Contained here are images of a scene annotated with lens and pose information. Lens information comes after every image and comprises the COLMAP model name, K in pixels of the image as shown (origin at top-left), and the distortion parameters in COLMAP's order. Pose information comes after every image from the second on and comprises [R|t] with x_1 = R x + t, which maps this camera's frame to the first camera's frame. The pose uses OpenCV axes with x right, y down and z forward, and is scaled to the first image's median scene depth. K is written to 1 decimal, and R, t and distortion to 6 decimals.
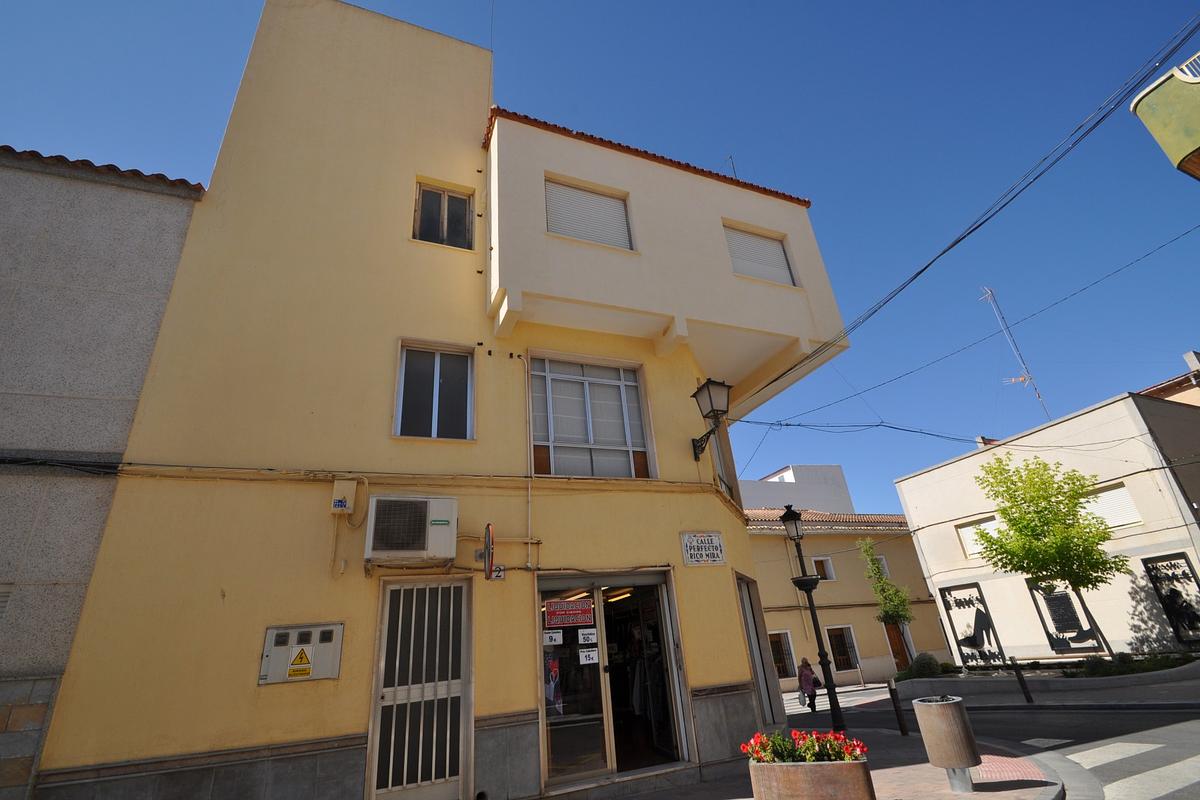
lens RADIAL K [[535.8, 0, 595.3], [0, 535.8, 400.0], [0, 0, 1]] dist [-0.000958, -0.002979]
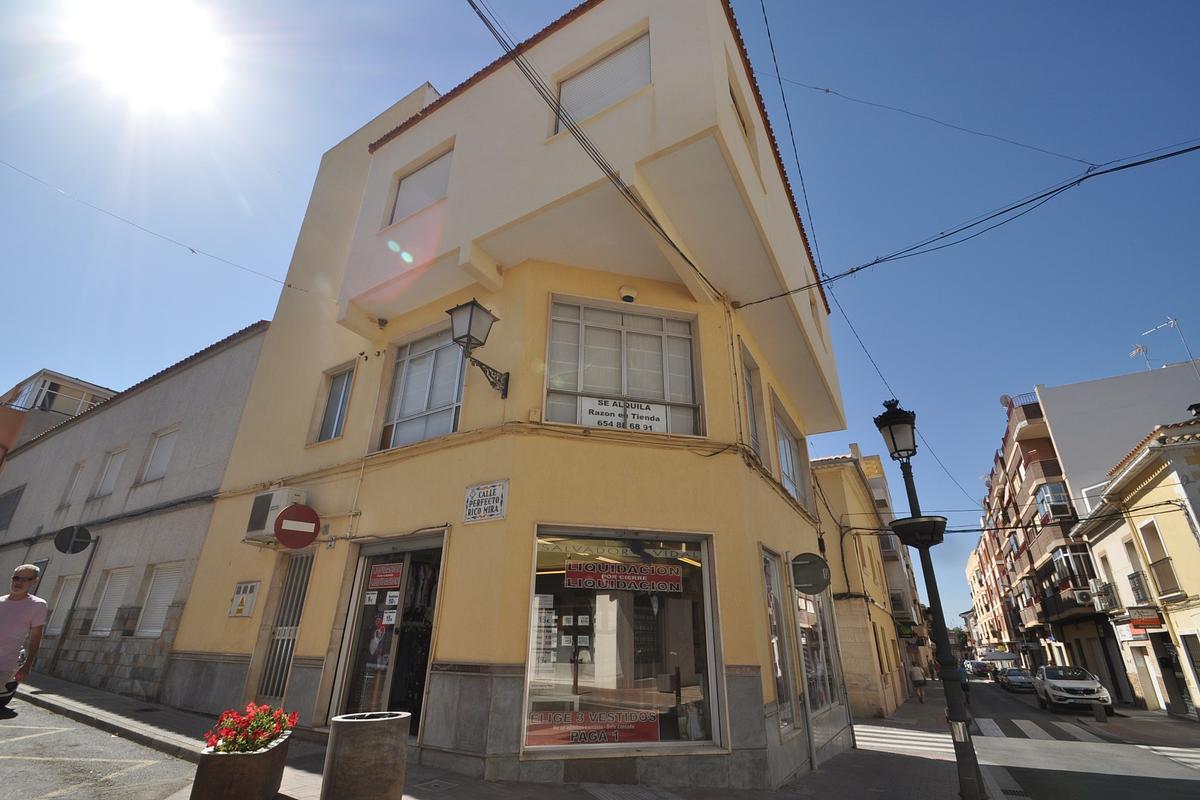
lens RADIAL K [[535.8, 0, 600.6], [0, 535.8, 404.2], [0, 0, 1]] dist [-0.000958, -0.002979]
pose [[0.590533, -0.243193, -0.769498, 1.111457], [0.285902, 0.954716, -0.082321, 0.283704], [0.754672, -0.171388, 0.633321, 0.714356]]
